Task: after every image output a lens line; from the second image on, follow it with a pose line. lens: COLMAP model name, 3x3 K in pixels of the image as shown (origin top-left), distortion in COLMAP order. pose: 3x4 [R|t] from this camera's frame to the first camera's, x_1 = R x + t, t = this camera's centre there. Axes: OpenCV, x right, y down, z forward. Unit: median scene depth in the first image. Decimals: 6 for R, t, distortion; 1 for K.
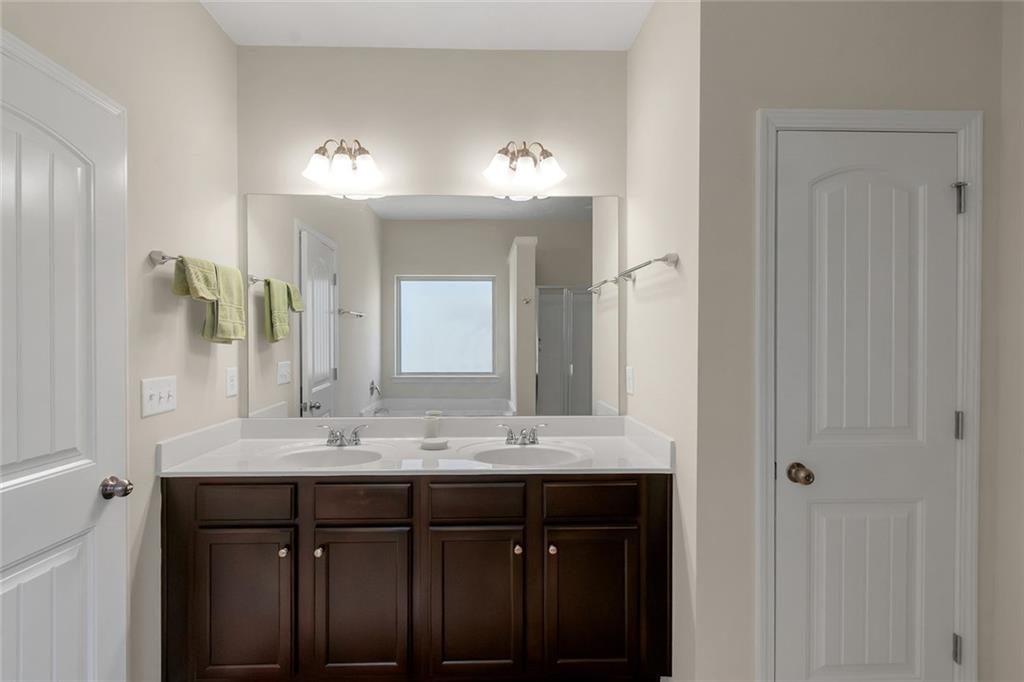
lens RADIAL K [[466.2, 0, 511.5], [0, 466.2, 343.0], [0, 0, 1]] dist [0.003637, -0.000220]
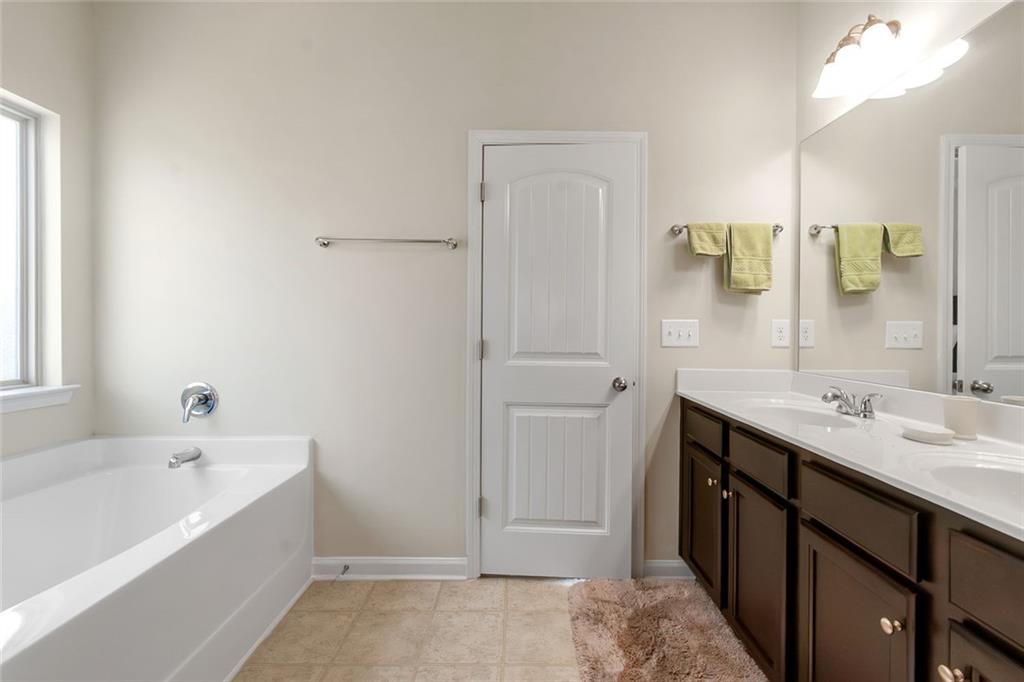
lens RADIAL K [[466.2, 0, 511.5], [0, 466.2, 343.0], [0, 0, 1]] dist [0.003637, -0.000220]
pose [[-0.042912, 0.029092, -0.998655, 0.555475], [-0.017476, 0.999401, 0.029865, 0.101826], [0.998926, 0.018735, -0.042377, 0.544951]]
